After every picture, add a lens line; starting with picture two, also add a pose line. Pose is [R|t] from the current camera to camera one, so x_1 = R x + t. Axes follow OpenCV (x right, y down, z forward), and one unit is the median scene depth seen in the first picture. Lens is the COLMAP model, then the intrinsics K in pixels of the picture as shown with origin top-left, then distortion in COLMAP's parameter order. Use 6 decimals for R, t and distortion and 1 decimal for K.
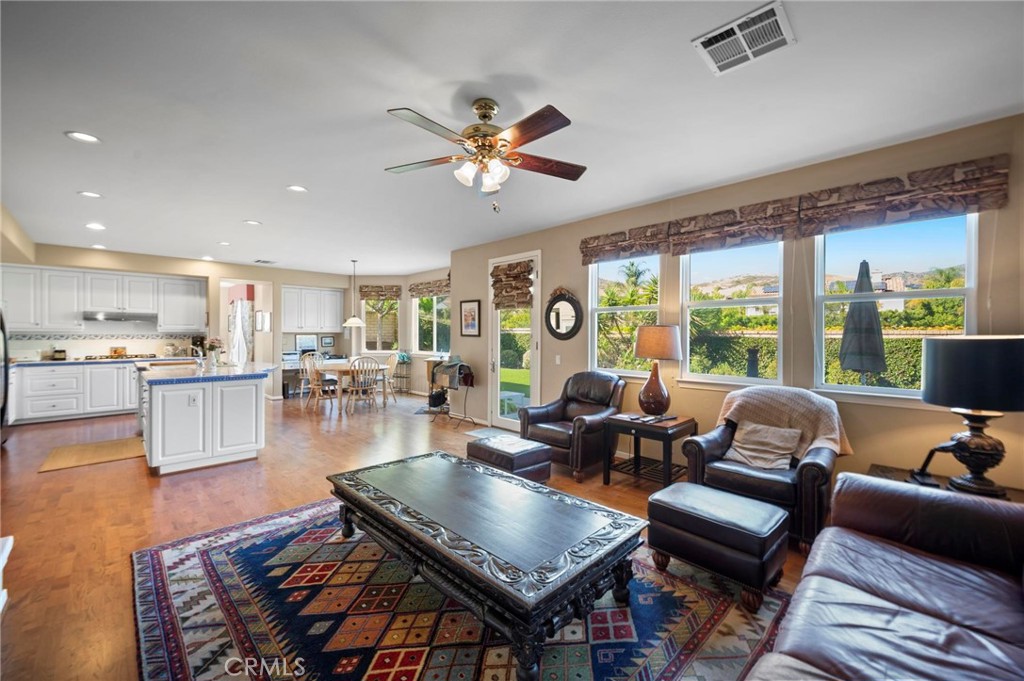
lens RADIAL K [[404.5, 0, 511.1], [0, 404.5, 336.9], [0, 0, 1]] dist [0.000181, 0.000282]
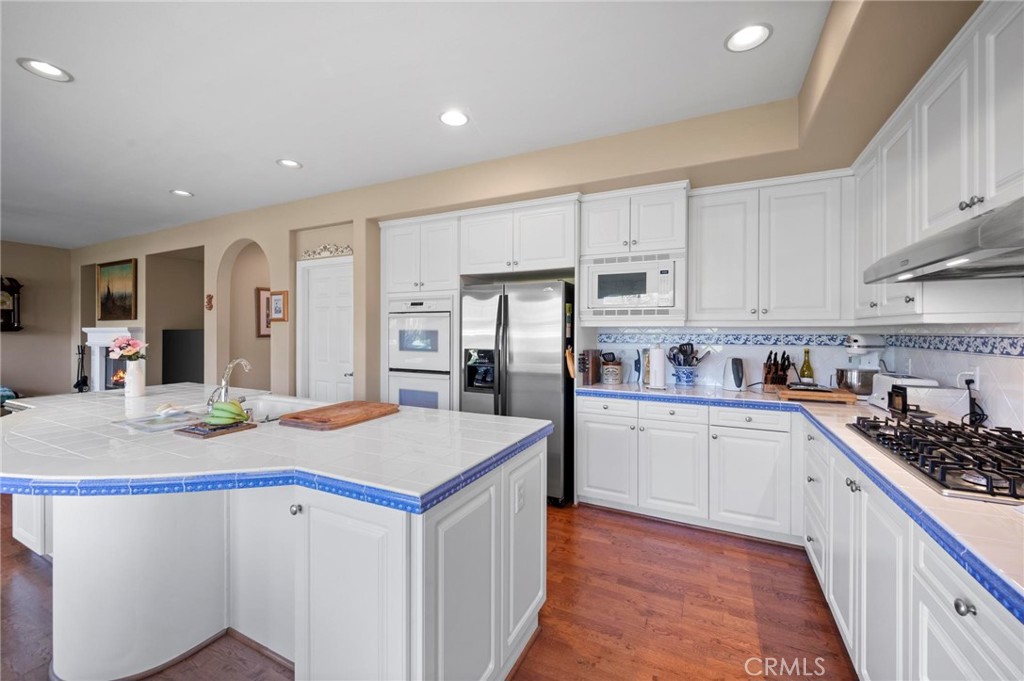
lens RADIAL K [[411.7, 0, 510.4], [0, 411.7, 329.6], [0, 0, 1]] dist [-0.000538, 0.000056]
pose [[-0.948064, -0.005355, -0.318033, -0.682764], [-0.005968, 0.999982, 0.000954, -0.007798], [0.318022, 0.002802, -0.948079, 1.108025]]
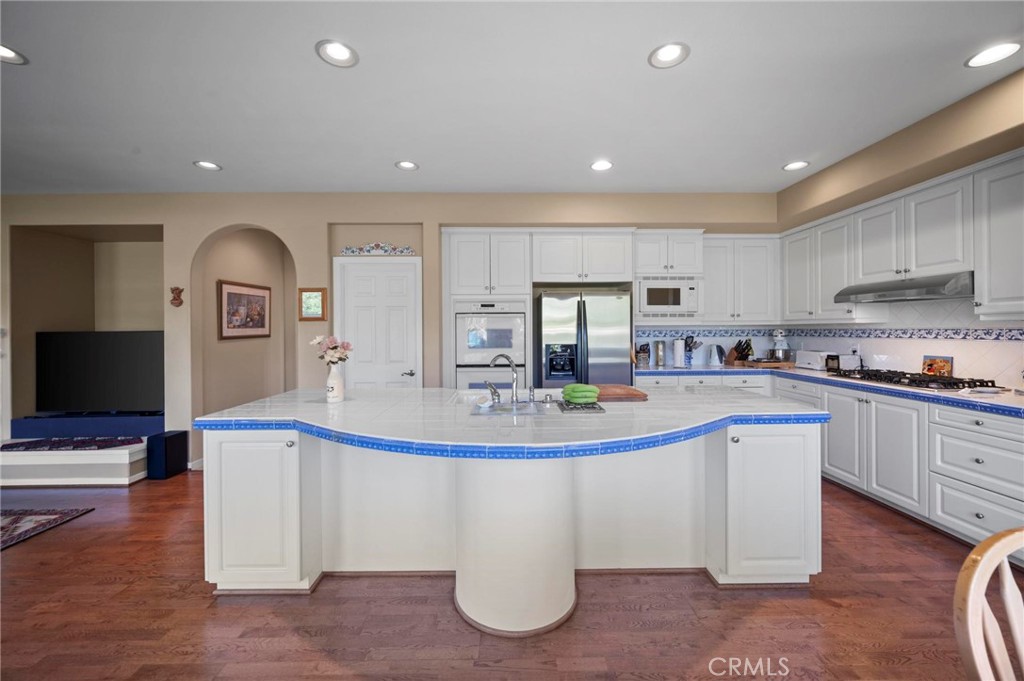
lens RADIAL K [[405.0, 0, 511.4], [0, 405.0, 328.8], [0, 0, 1]] dist [-0.000591, -0.000119]
pose [[-0.694423, 0.001977, -0.719564, -0.331145], [0.001593, 0.999998, 0.001210, -0.006962], [0.719565, -0.000306, -0.694425, 0.991135]]
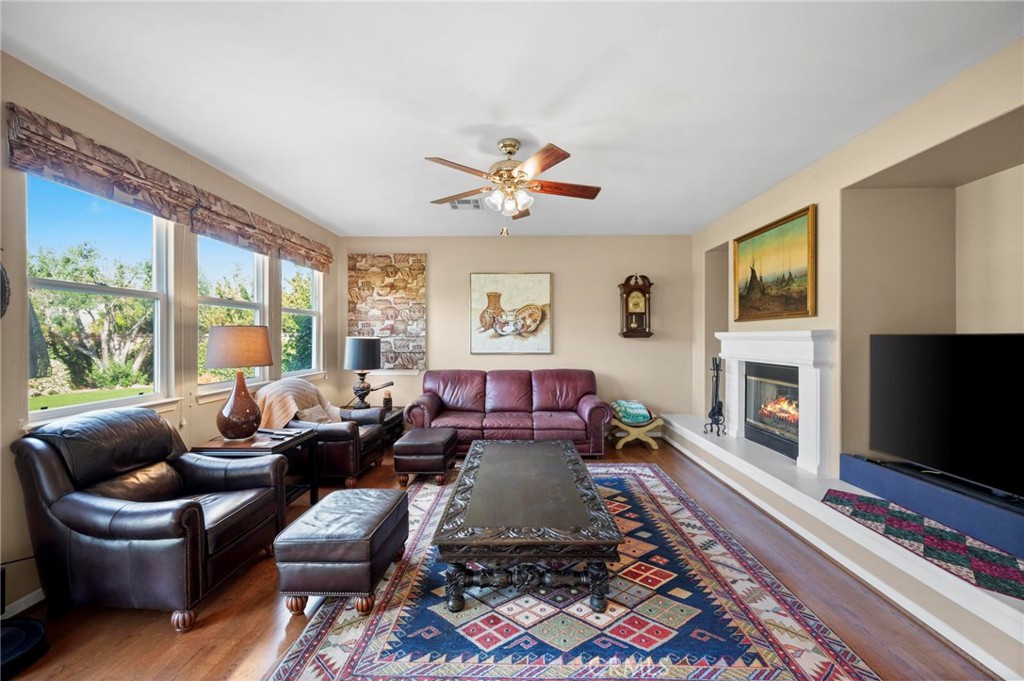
lens RADIAL K [[406.1, 0, 512.0], [0, 406.1, 340.5], [0, 0, 1]] dist [0.001877, 0.000247]
pose [[-0.694541, -0.010056, 0.719383, -0.317294], [0.004403, 0.999824, 0.018227, -0.005905], [-0.719440, 0.015827, -0.694375, 0.626448]]
